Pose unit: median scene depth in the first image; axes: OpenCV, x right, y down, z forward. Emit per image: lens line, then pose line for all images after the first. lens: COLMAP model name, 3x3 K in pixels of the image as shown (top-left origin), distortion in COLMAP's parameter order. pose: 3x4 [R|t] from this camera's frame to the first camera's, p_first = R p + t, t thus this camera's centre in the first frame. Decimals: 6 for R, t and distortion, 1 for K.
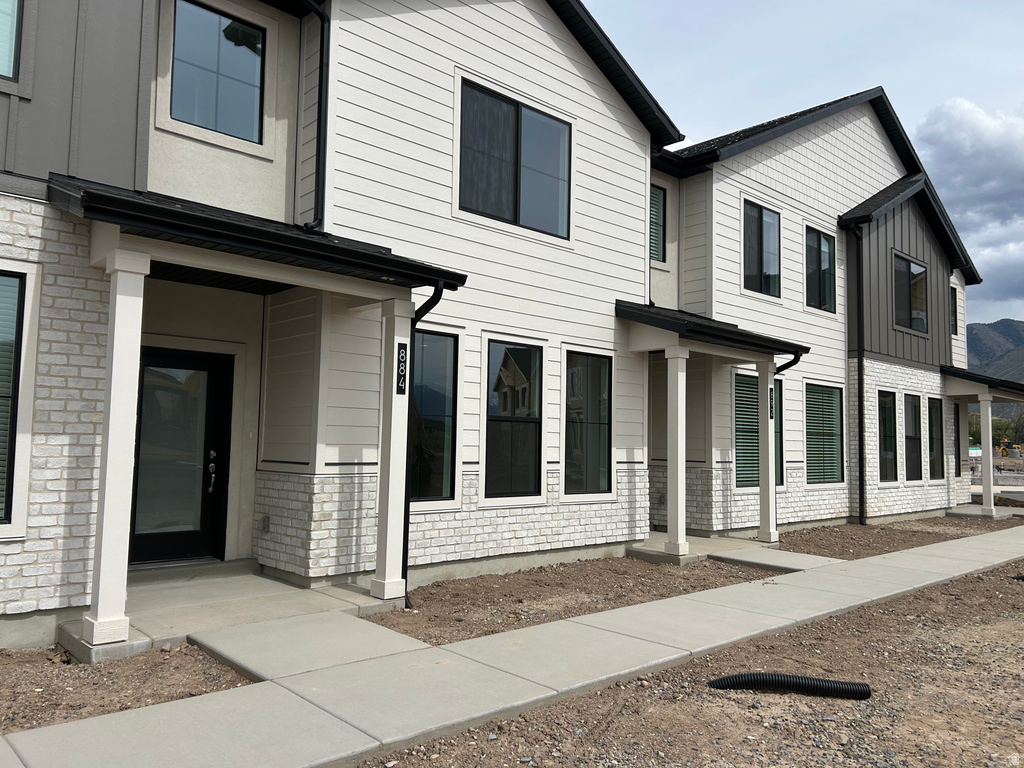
lens RADIAL K [[768.2, 0, 515.5], [0, 768.2, 379.1], [0, 0, 1]] dist [0.062226, -0.069836]
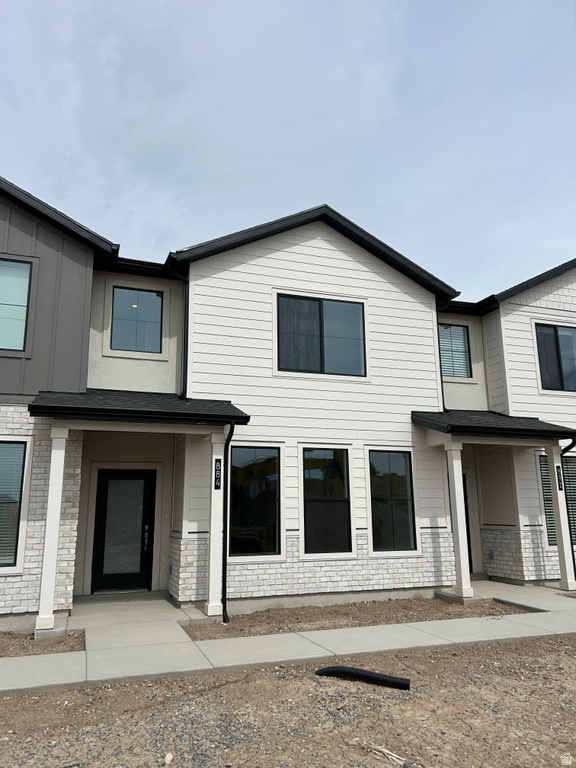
lens RADIAL K [[571.7, 0, 286.9], [0, 571.7, 381.7], [0, 0, 1]] dist [0.053235, -0.061491]
pose [[0.916641, -0.117122, -0.382166, 0.468735], [0.061537, 0.986059, -0.154597, -0.009288], [0.394946, 0.118192, 0.911070, -0.110772]]
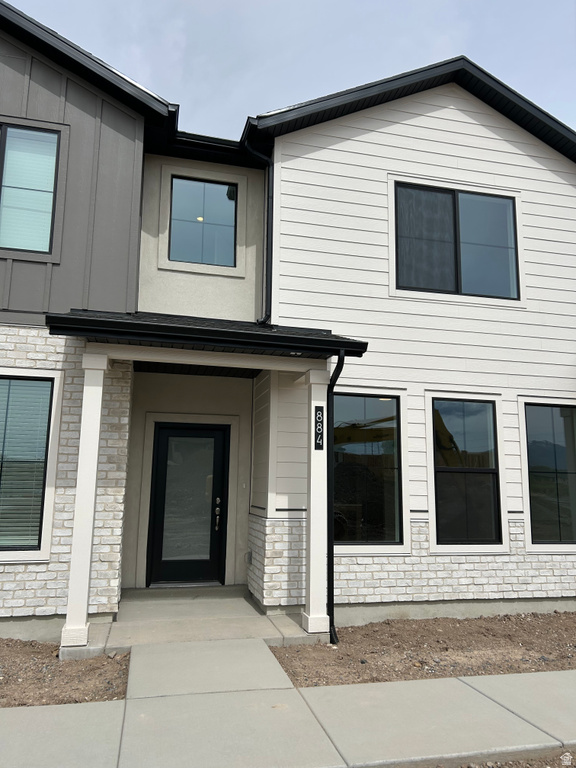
lens RADIAL K [[576.2, 0, 289.5], [0, 576.2, 386.1], [0, 0, 1]] dist [0.062226, -0.069836]
pose [[0.870210, -0.090675, -0.484265, 0.227387], [0.043178, 0.993172, -0.108374, 0.015219], [0.490786, 0.073399, 0.868183, 0.198180]]
